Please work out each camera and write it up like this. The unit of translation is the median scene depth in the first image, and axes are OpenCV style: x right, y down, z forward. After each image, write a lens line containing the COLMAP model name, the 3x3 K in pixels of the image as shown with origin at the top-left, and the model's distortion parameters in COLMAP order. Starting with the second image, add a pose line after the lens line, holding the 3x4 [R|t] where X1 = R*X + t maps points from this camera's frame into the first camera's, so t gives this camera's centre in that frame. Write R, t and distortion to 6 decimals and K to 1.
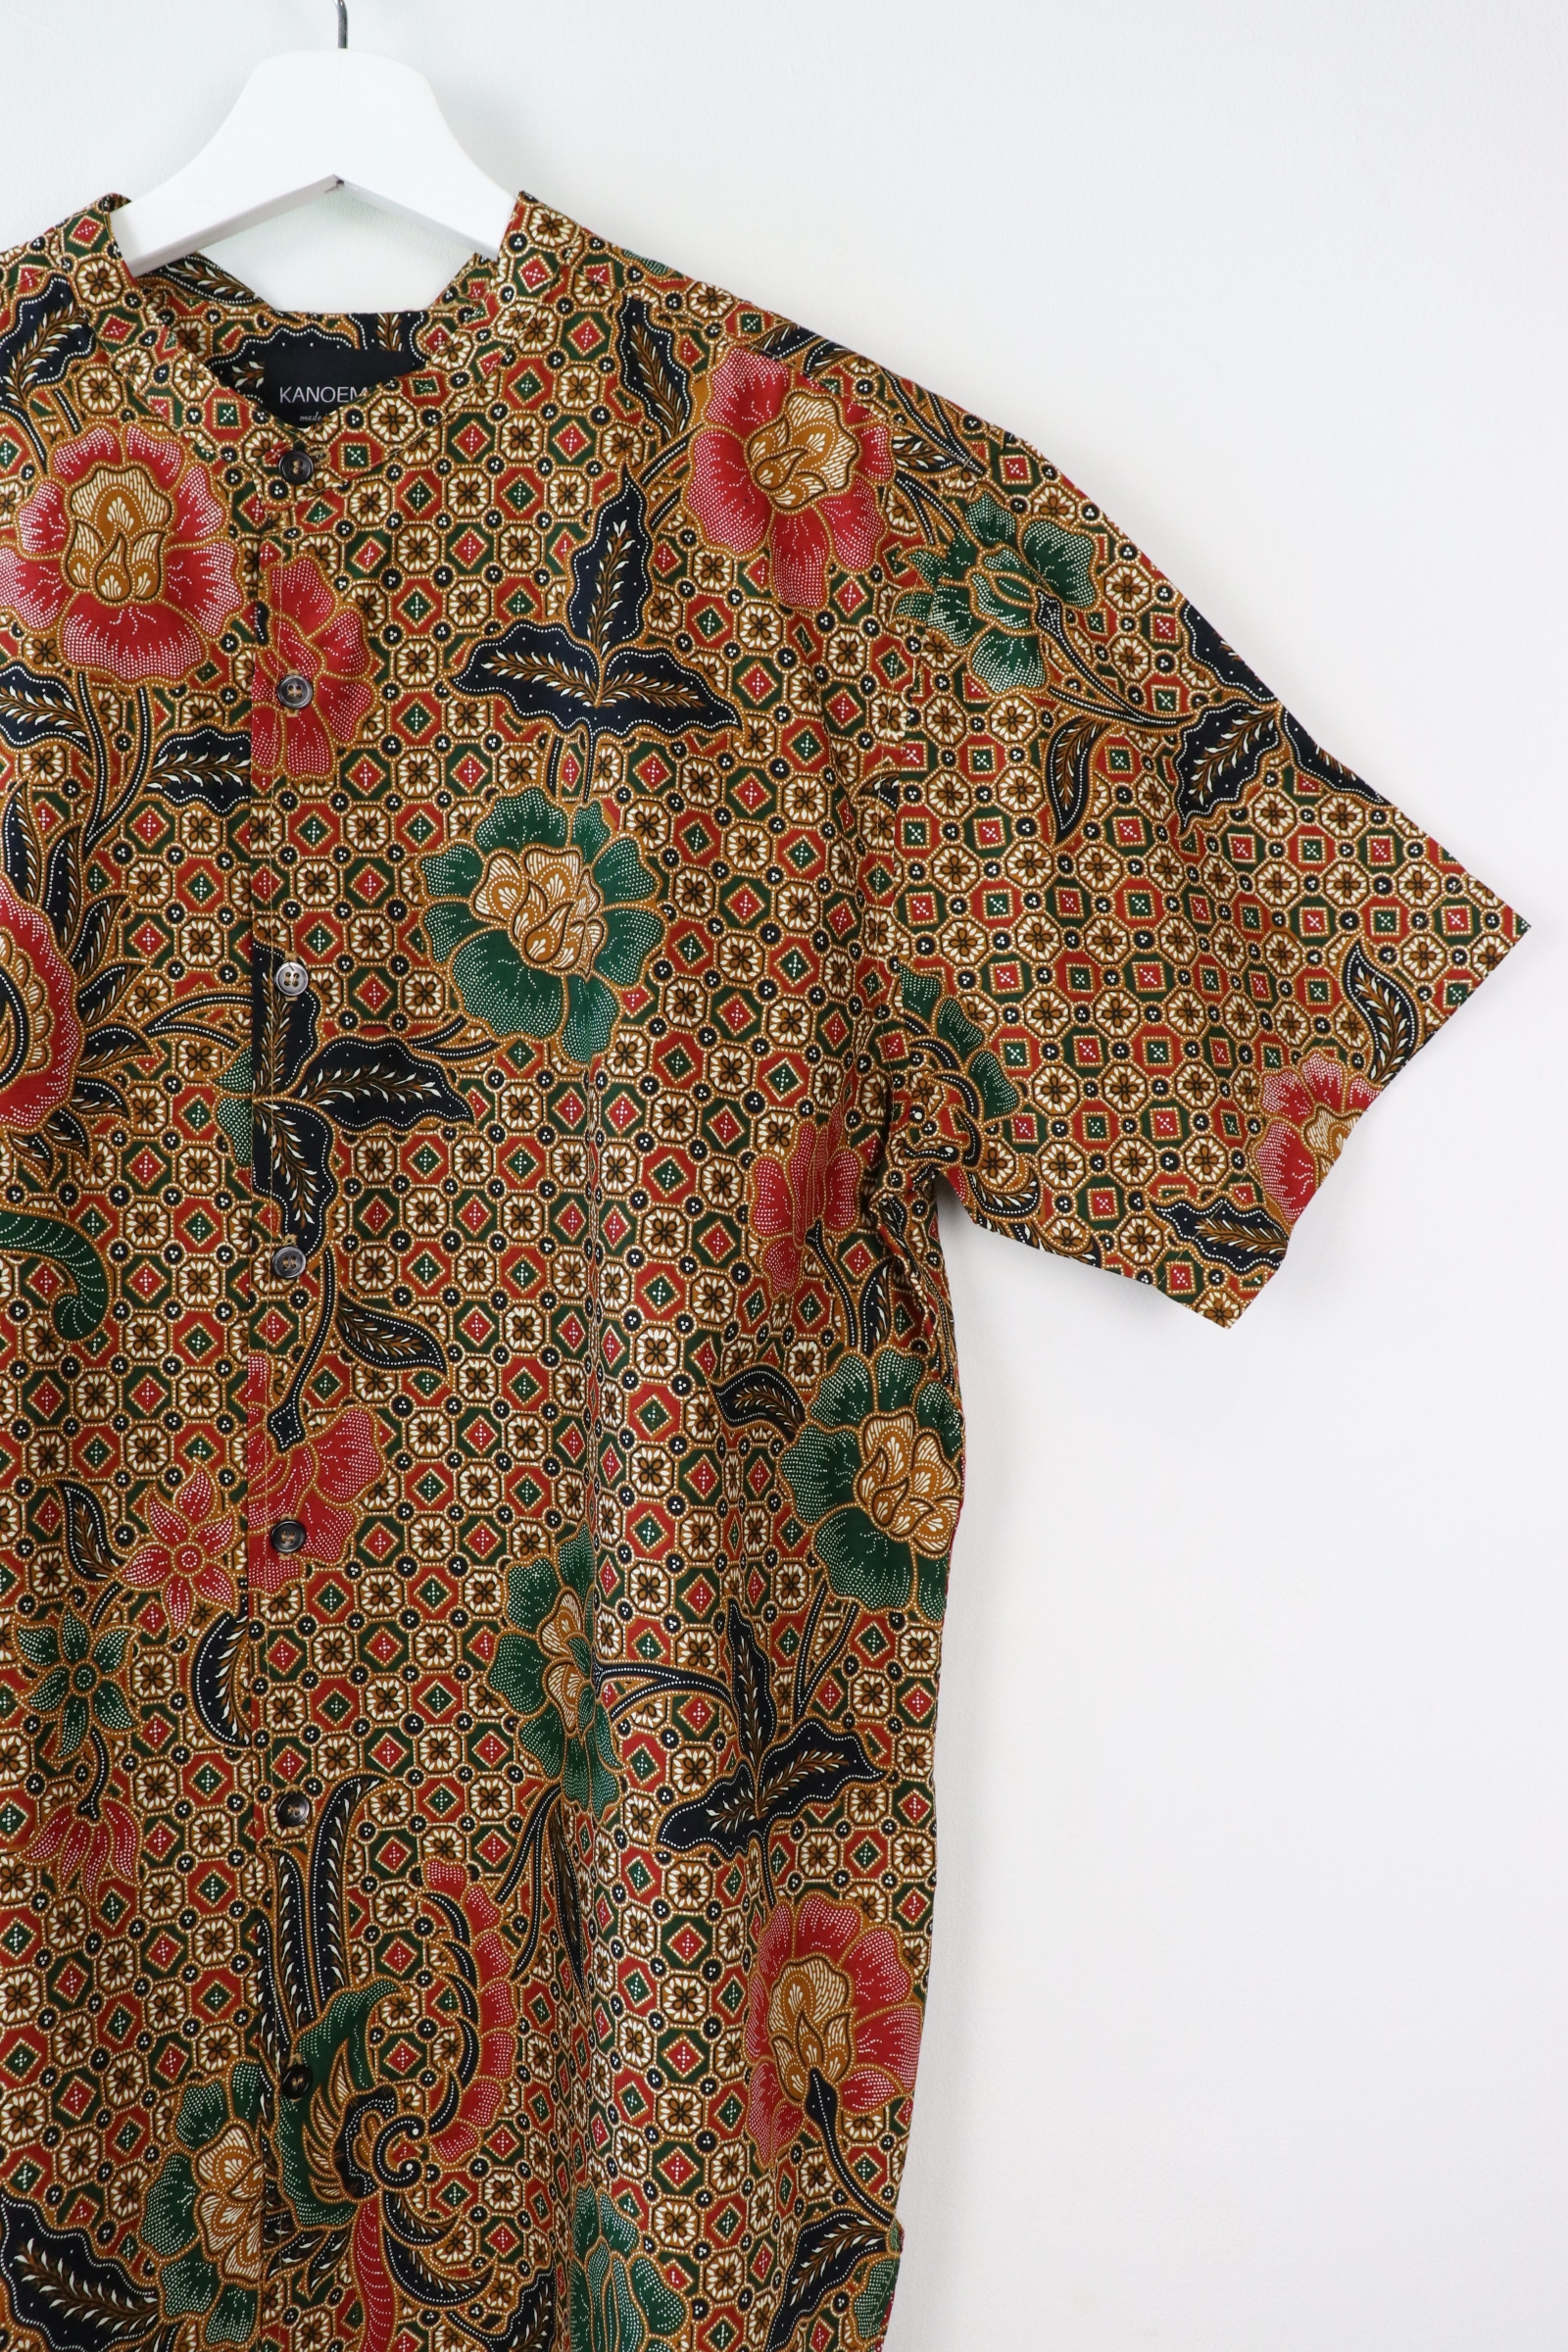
lens RADIAL K [[1882.0, 0, 777.1], [0, 1882.0, 1158.5], [0, 0, 1]] dist [-0.184905, 0.147835]
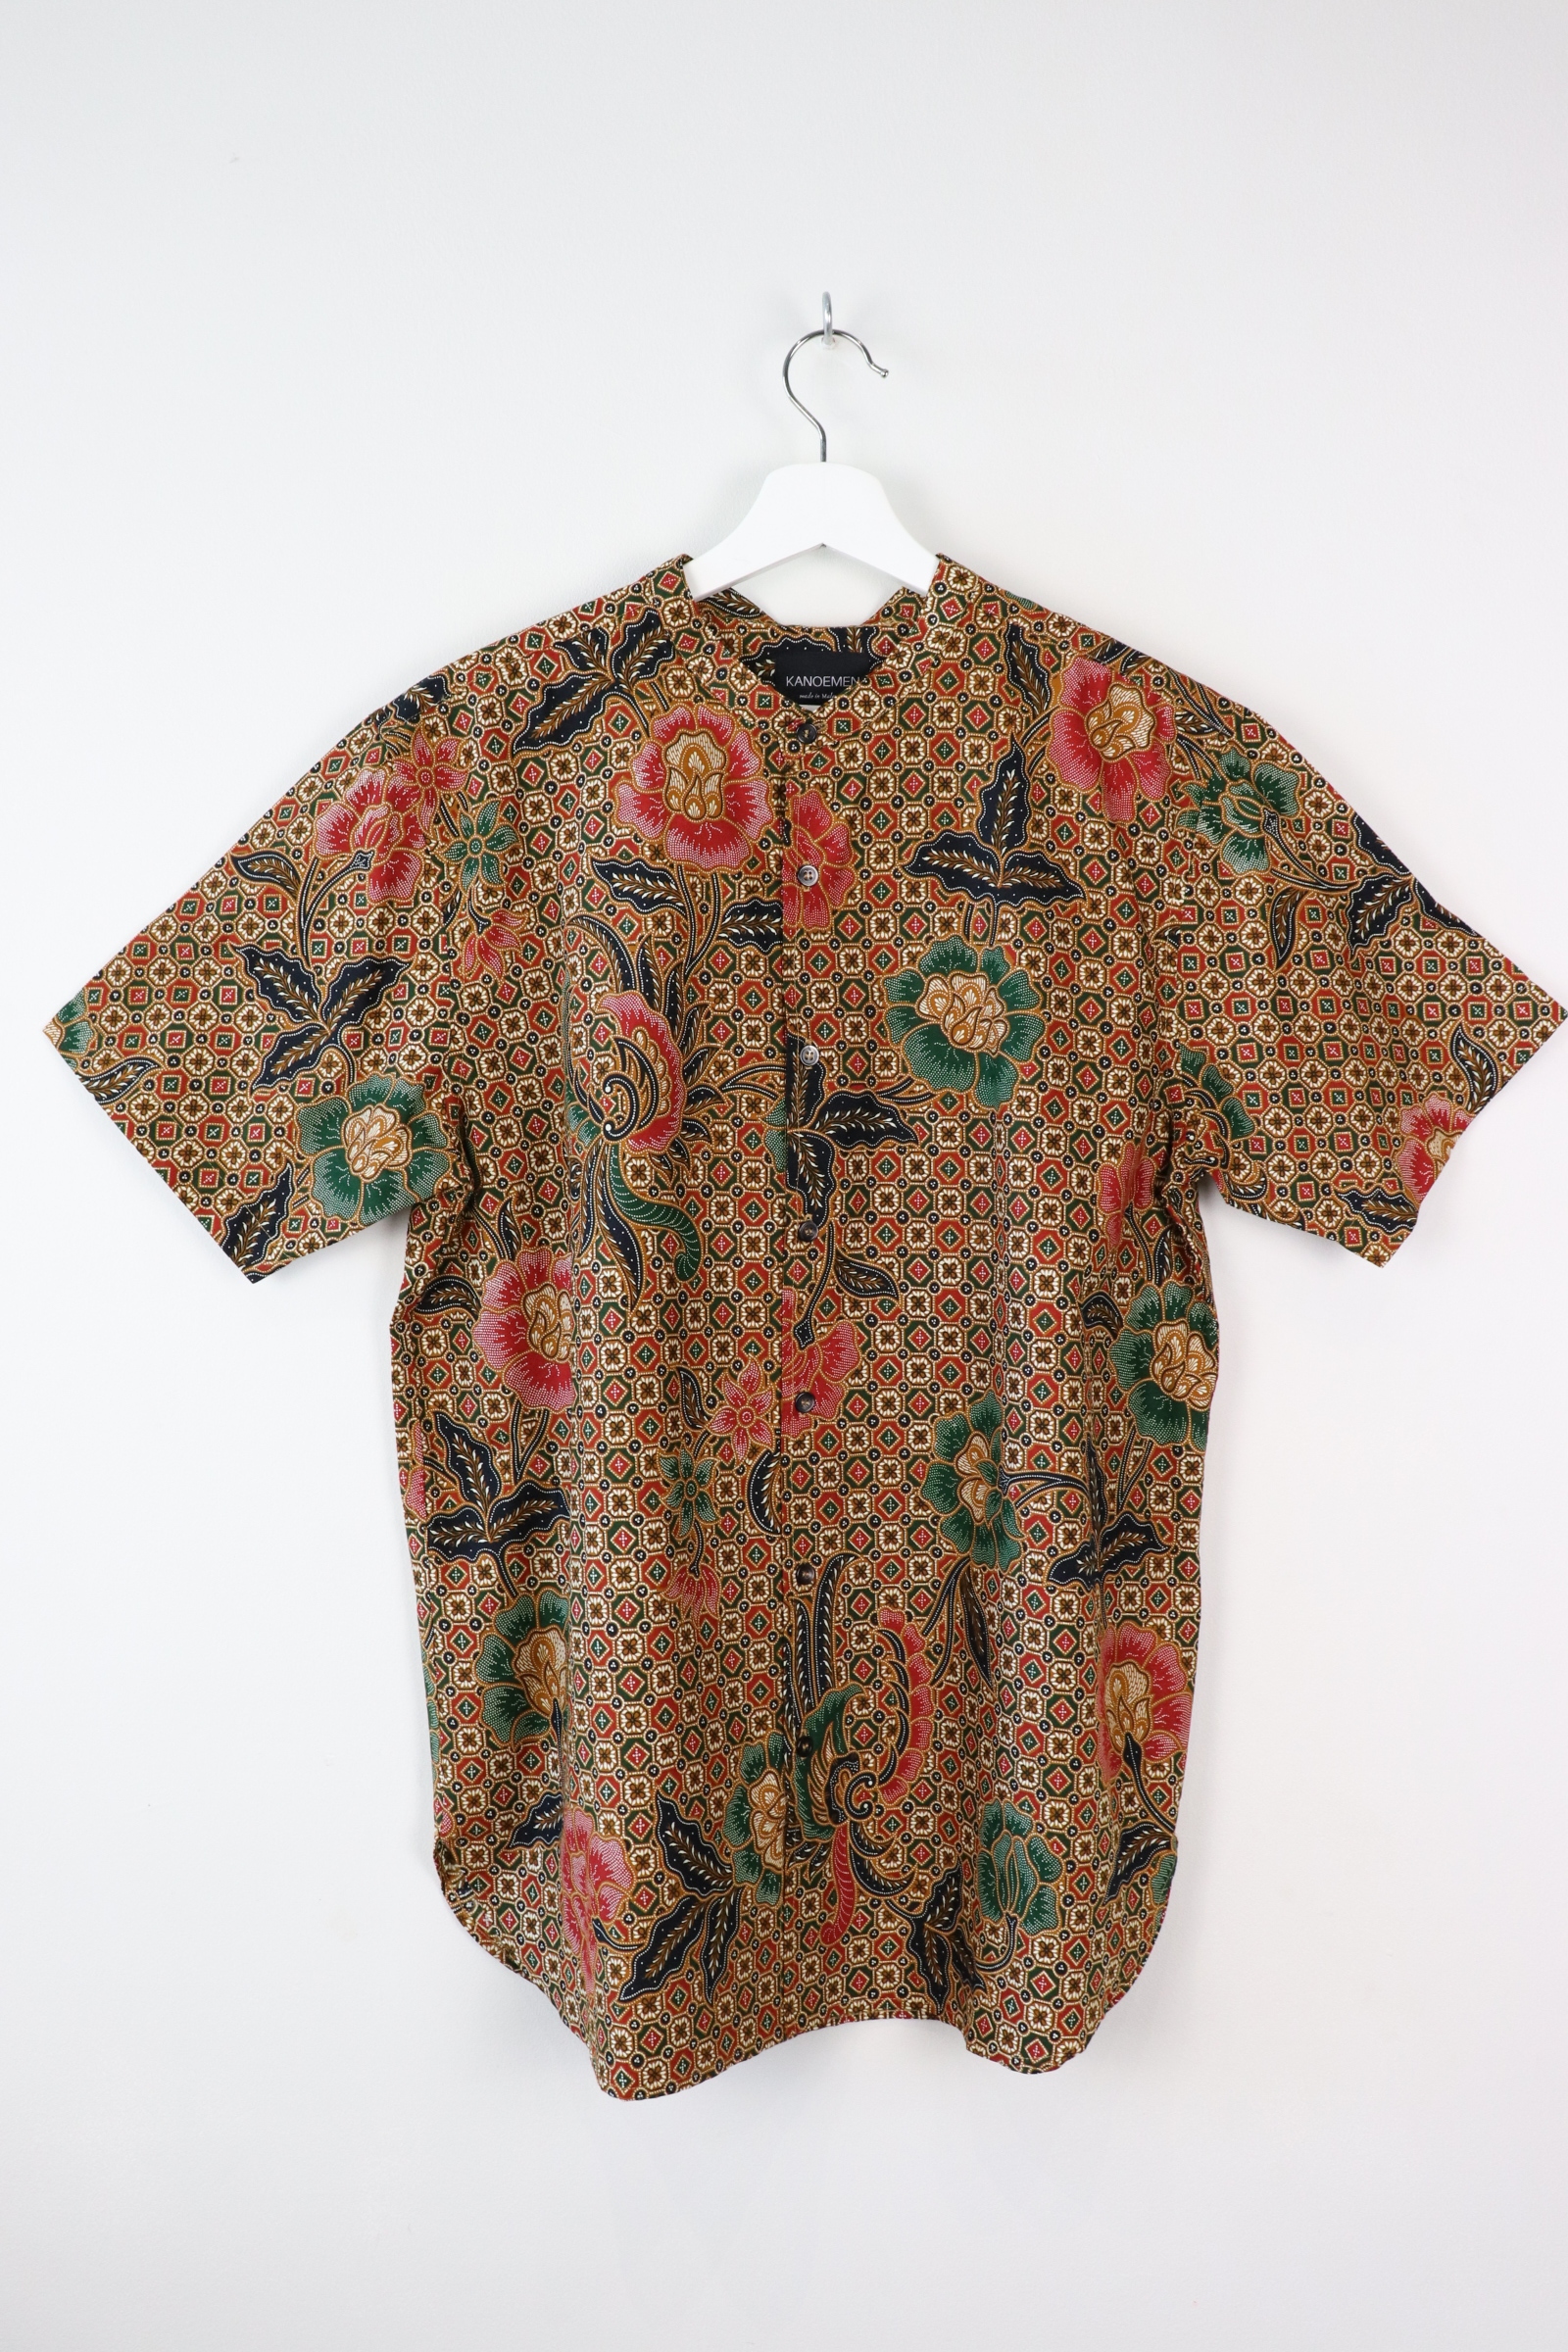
lens RADIAL K [[1882.0, 0, 777.1], [0, 1882.0, 1158.5], [0, 0, 1]] dist [-0.184905, 0.147835]
pose [[0.999723, -0.005994, -0.022748, -0.251116], [0.006411, 0.999812, 0.018275, -0.037257], [0.022634, -0.018416, 0.999574, -0.628664]]
